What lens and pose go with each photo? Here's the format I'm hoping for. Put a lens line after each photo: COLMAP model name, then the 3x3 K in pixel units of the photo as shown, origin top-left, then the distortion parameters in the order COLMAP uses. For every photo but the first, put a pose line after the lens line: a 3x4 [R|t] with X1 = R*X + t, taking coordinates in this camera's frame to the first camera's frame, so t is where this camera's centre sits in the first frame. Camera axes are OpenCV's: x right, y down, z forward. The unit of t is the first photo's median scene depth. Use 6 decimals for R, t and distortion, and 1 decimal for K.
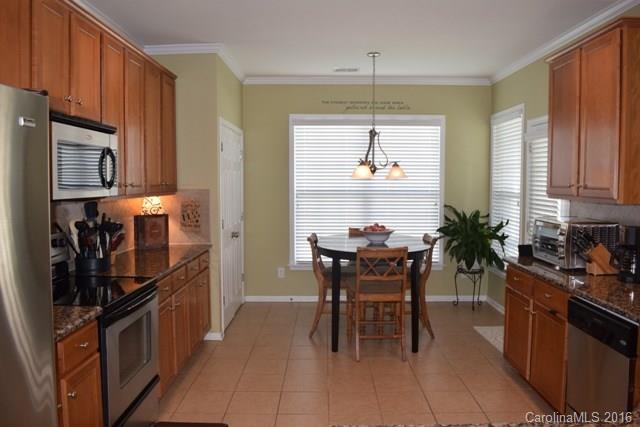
lens RADIAL K [[497.8, 0, 321.3], [0, 497.8, 215.3], [0, 0, 1]] dist [-0.097656, 0.015407]
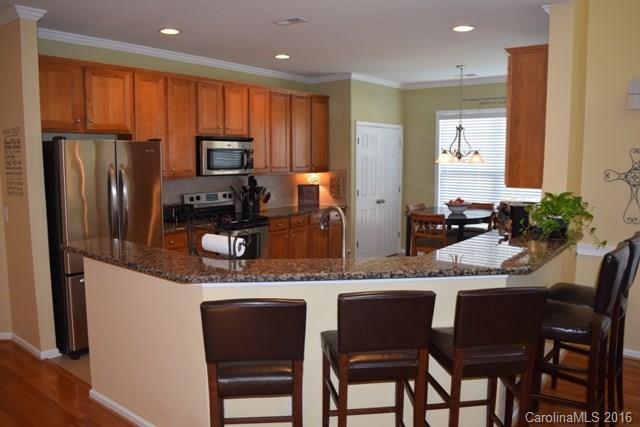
lens RADIAL K [[497.8, 0, 318.3], [0, 497.8, 210.3], [0, 0, 1]] dist [-0.097656, 0.015407]
pose [[0.791798, 0.066765, -0.607123, 0.653734], [-0.041284, 0.997585, 0.055861, -0.008629], [0.609386, -0.019166, 0.792642, -0.270549]]
